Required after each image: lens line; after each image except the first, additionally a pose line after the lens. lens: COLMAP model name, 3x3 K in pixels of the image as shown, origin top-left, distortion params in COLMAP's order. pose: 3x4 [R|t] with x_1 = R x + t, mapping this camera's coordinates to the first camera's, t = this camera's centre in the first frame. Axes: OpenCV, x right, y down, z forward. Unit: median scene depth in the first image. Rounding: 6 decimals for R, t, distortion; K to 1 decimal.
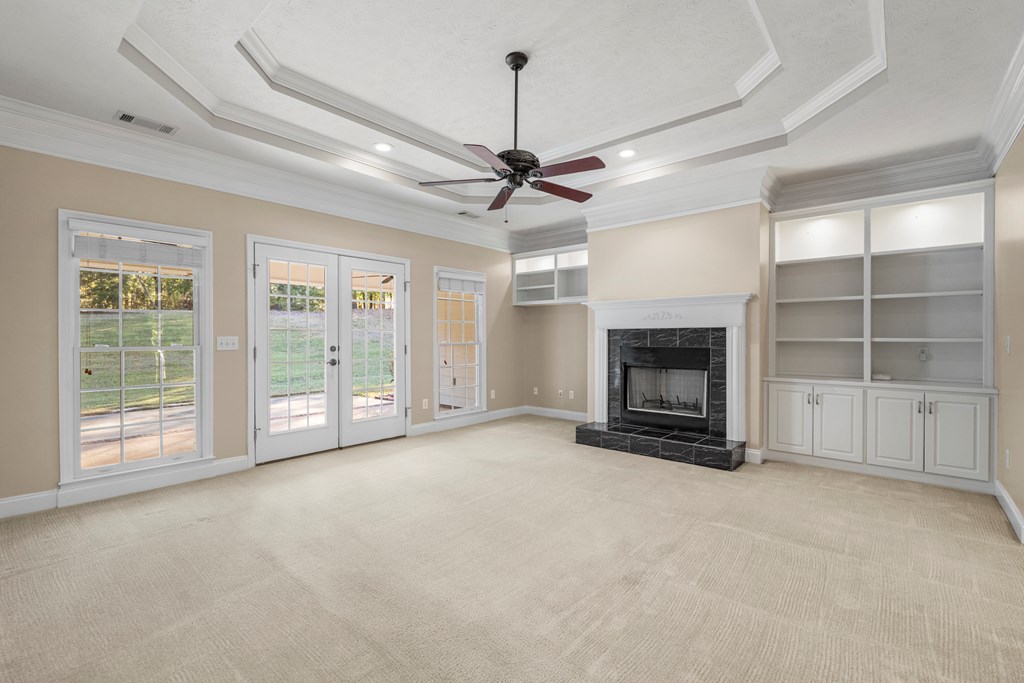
lens RADIAL K [[463.0, 0, 509.6], [0, 463.0, 335.1], [0, 0, 1]] dist [-0.003786, -0.000478]
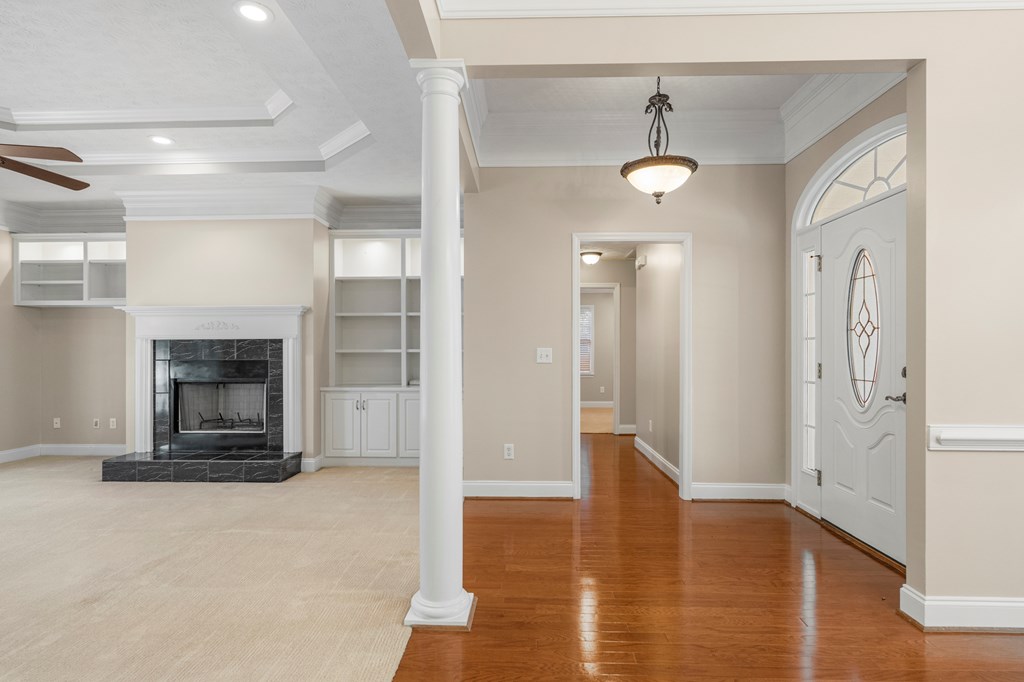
lens RADIAL K [[543.4, 0, 511.9], [0, 543.4, 345.2], [0, 0, 1]] dist [-0.001445, -0.000438]
pose [[0.769075, 0.002046, 0.639155, 0.098036], [0.000177, 0.999994, -0.003415, 0.000438], [-0.639159, 0.002739, 0.769070, -0.200170]]
